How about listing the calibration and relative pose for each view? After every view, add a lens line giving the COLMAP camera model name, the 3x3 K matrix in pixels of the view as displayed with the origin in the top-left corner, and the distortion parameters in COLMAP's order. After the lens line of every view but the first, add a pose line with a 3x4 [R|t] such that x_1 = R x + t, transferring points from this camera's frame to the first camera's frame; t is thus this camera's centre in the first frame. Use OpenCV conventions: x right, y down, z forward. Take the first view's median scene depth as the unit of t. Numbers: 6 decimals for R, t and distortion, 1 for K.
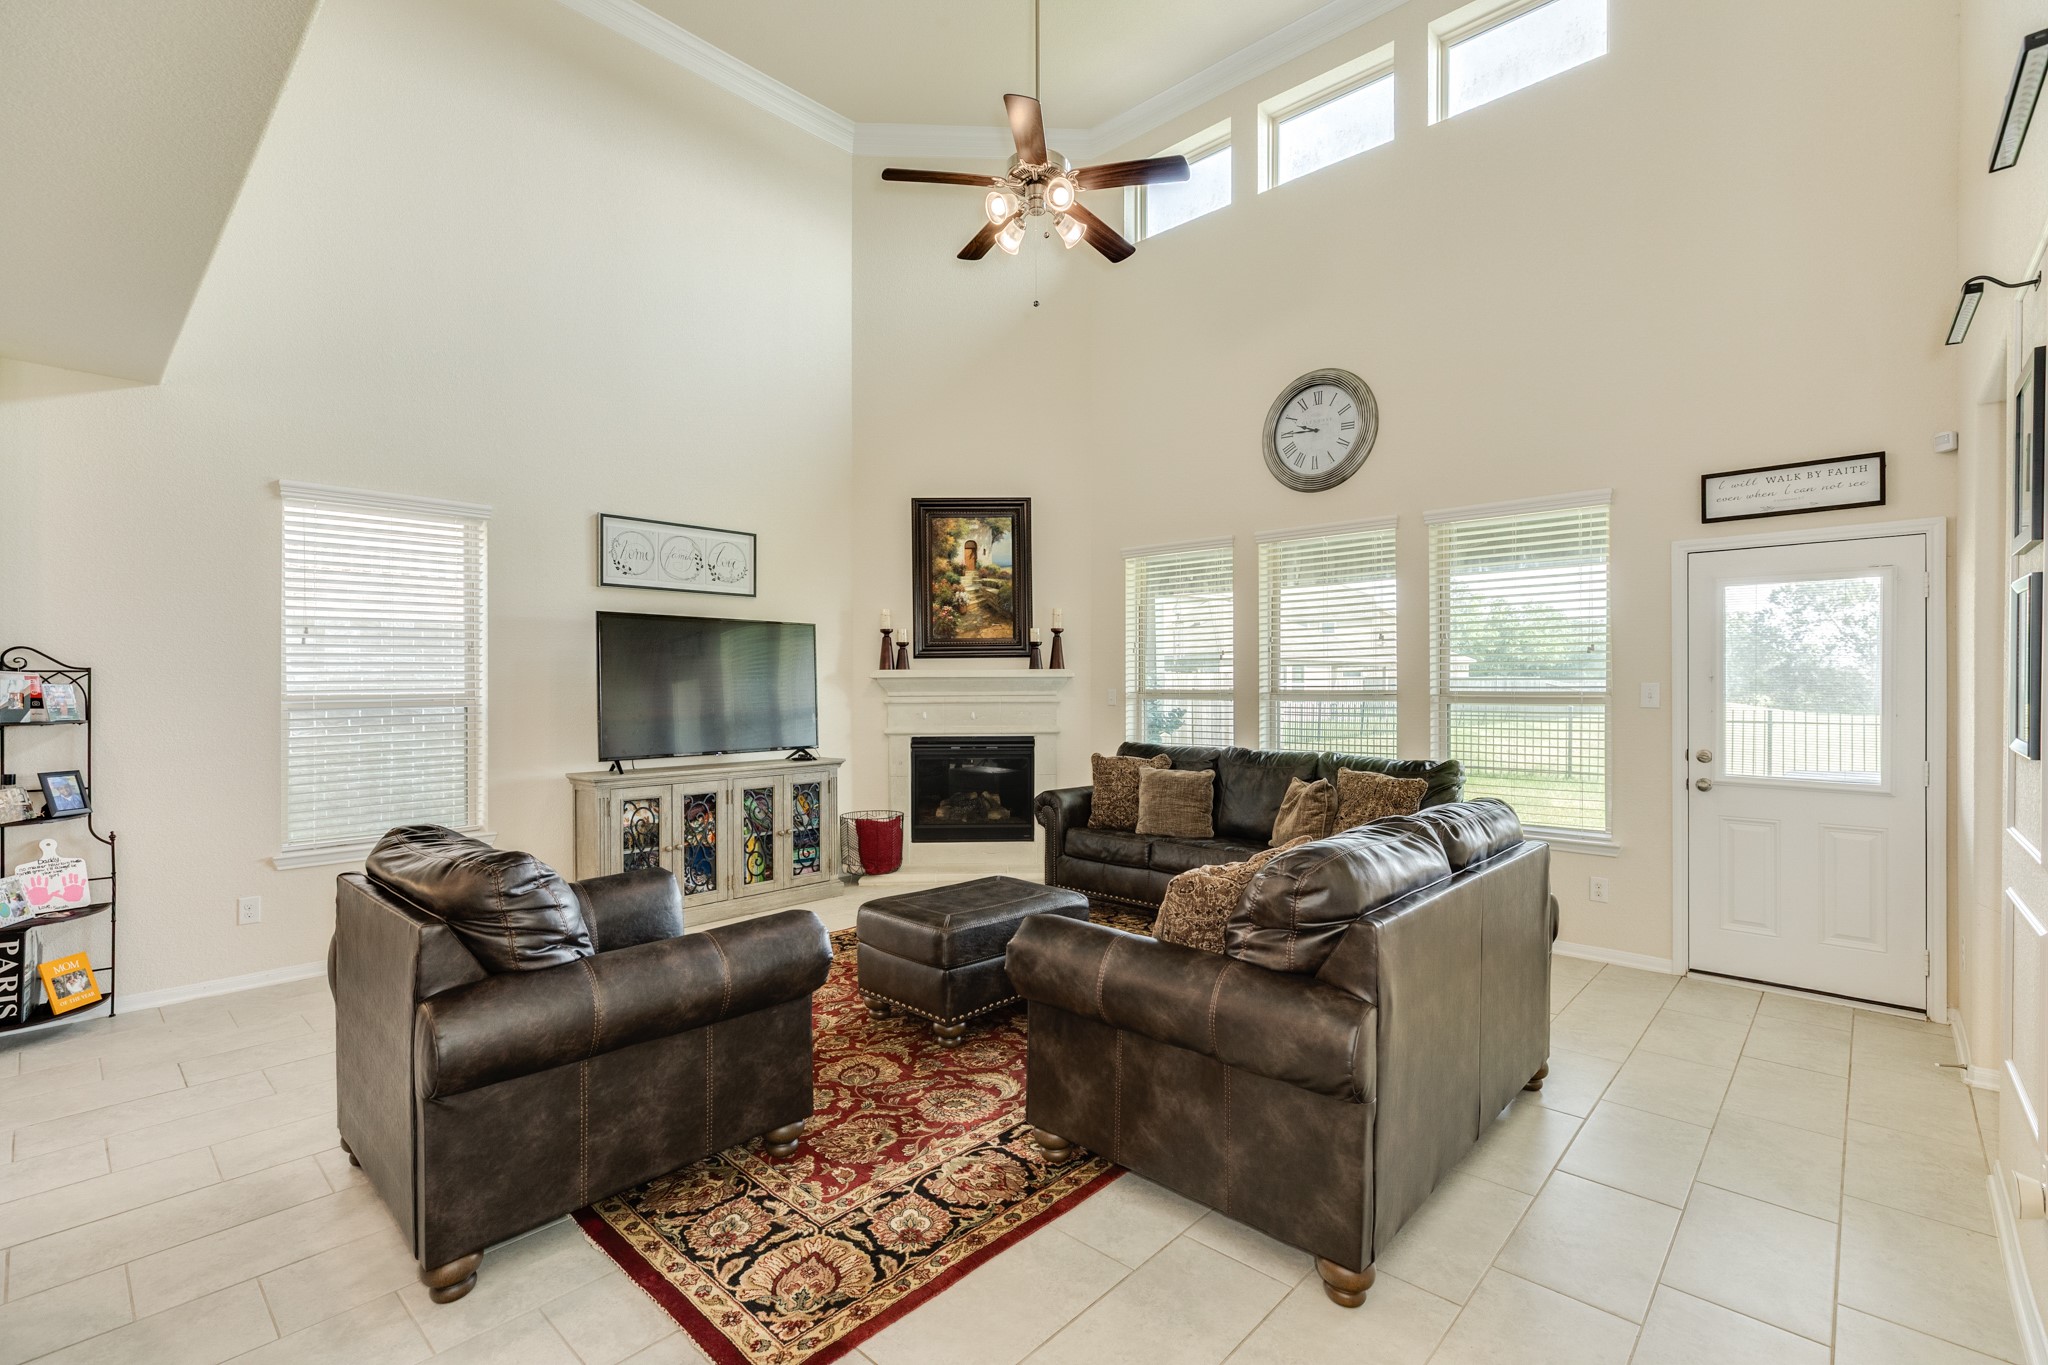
lens RADIAL K [[902.2, 0, 1020.3], [0, 902.2, 689.3], [0, 0, 1]] dist [0.000041, 0.000109]
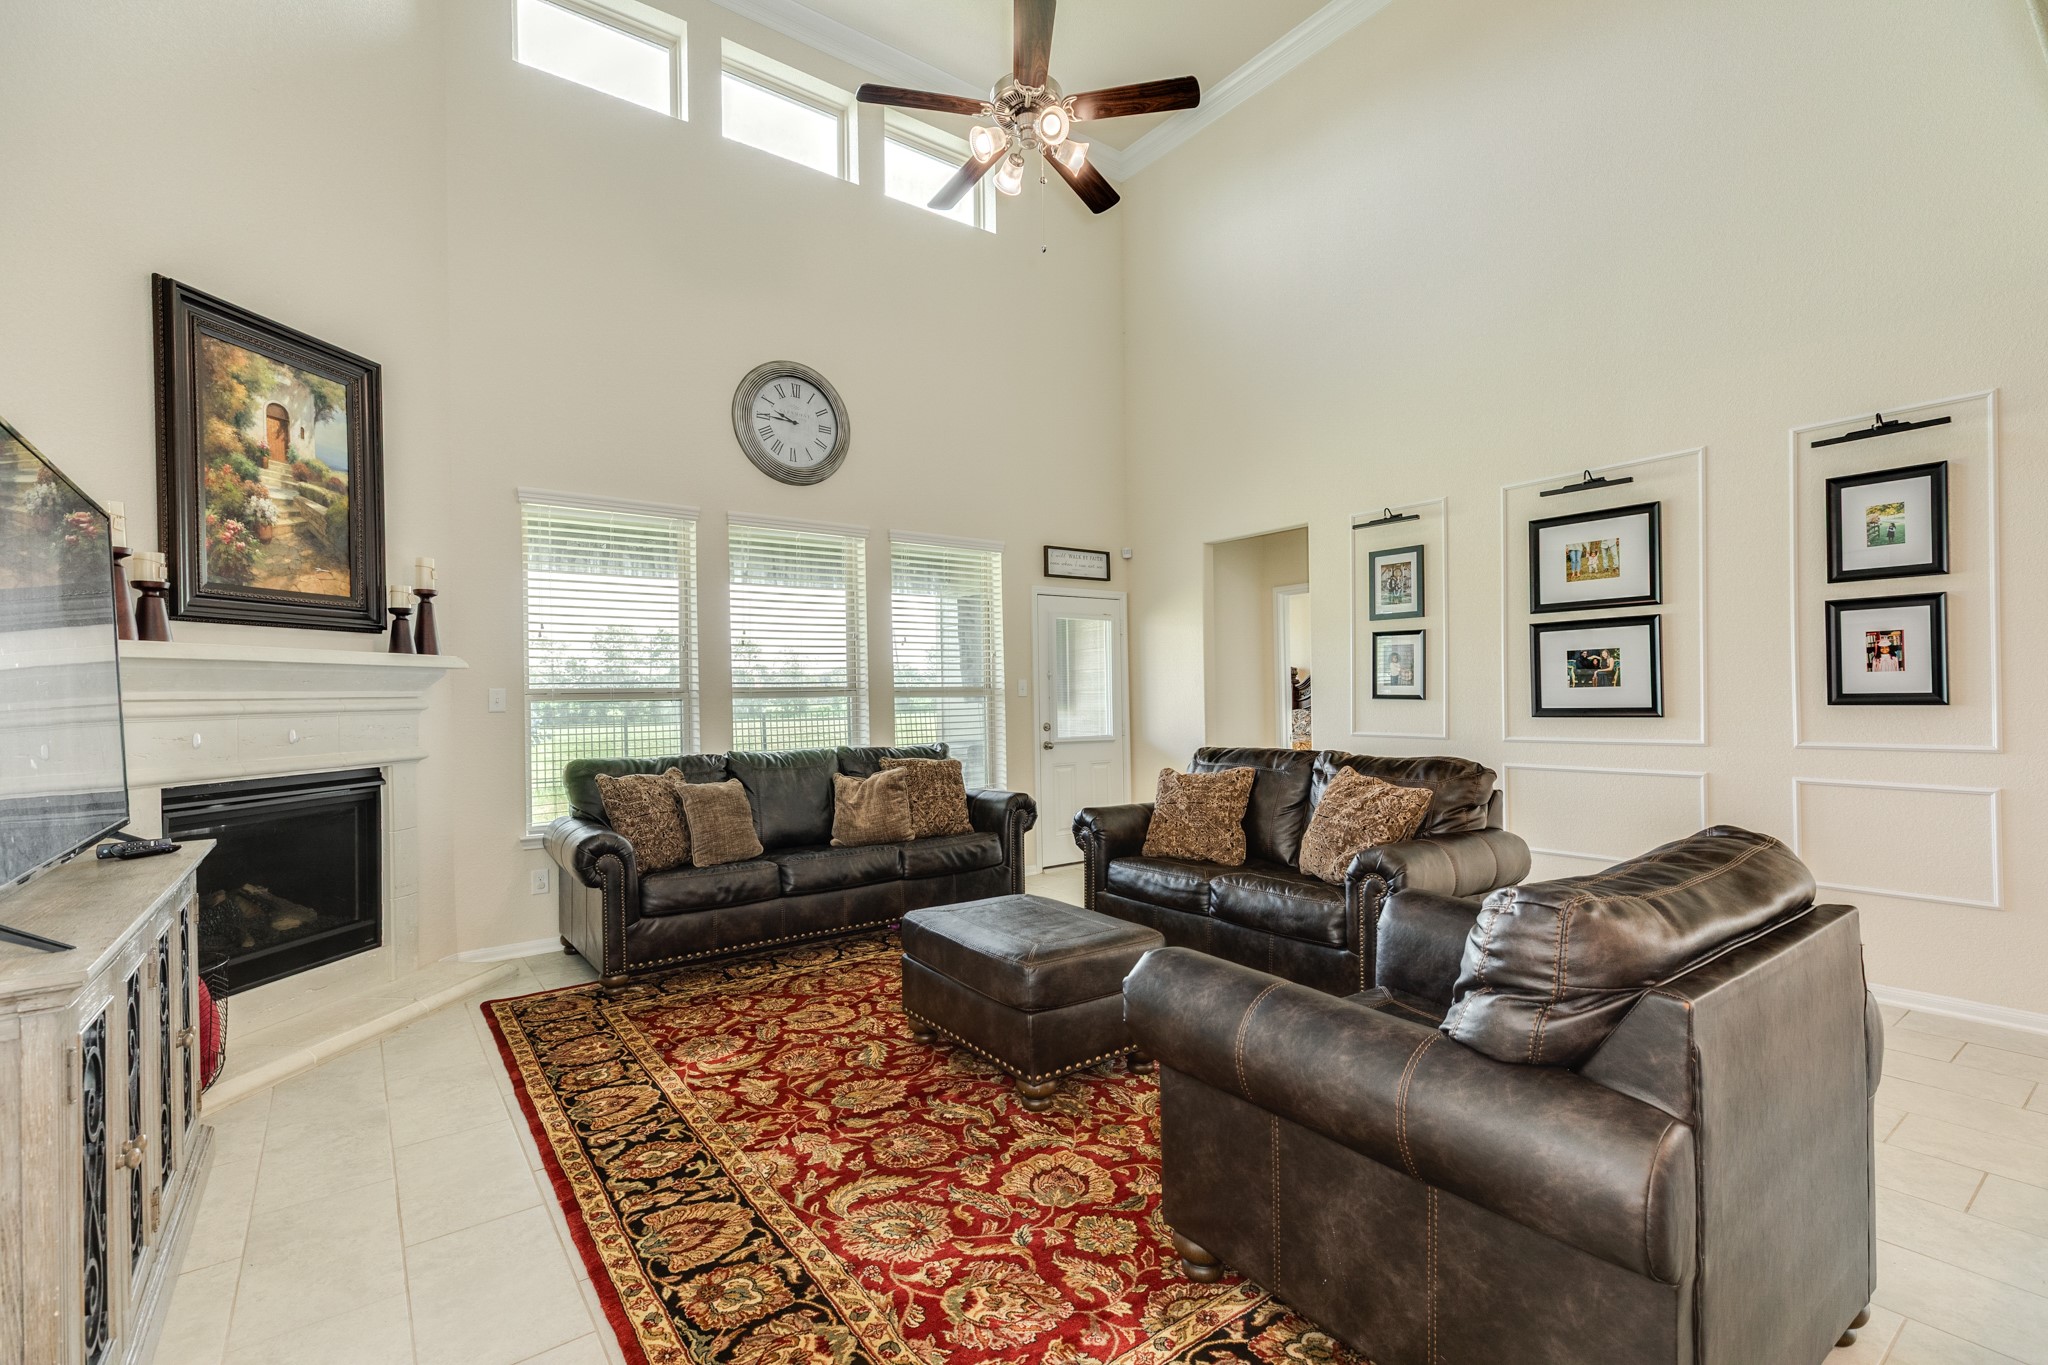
lens RADIAL K [[902.2, 0, 1020.3], [0, 902.2, 689.3], [0, 0, 1]] dist [0.000041, 0.000109]
pose [[0.187992, 0.002512, 0.982167, -0.493982], [0.015553, 0.999864, -0.005534, 0.011291], [-0.982047, 0.016316, 0.187927, 0.480859]]
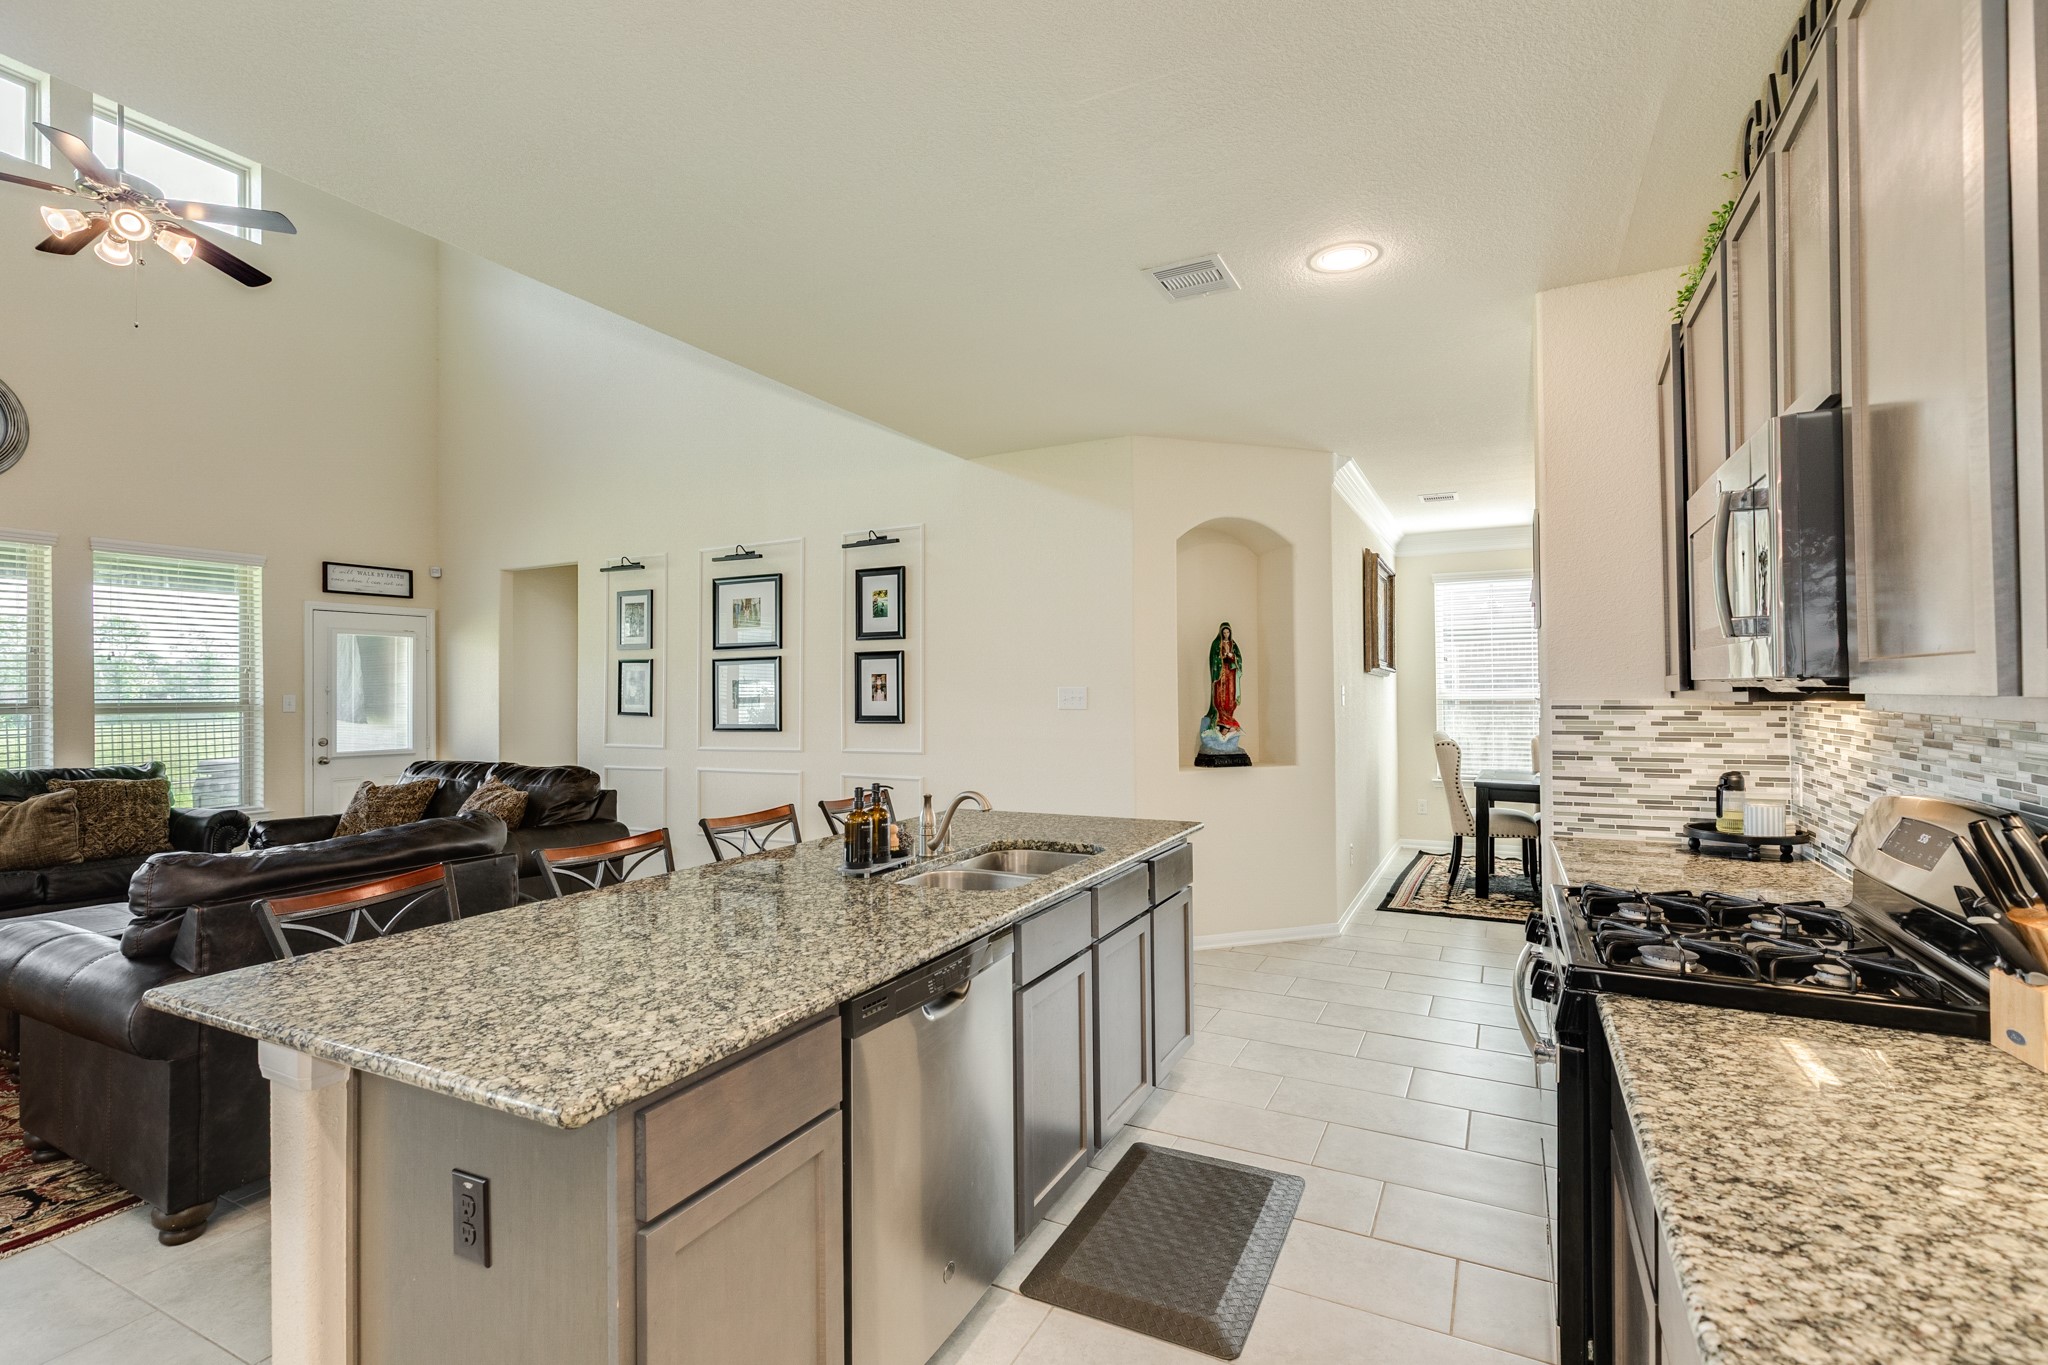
lens RADIAL K [[936.2, 0, 1024.0], [0, 936.2, 682.5], [0, 0, 1]] dist [0.001874, 0.000158]
pose [[-0.265538, 0.008863, 0.964060, -0.716278], [0.008535, 0.999940, -0.006842, -0.004397], [-0.964063, 0.006411, -0.265598, 0.169605]]
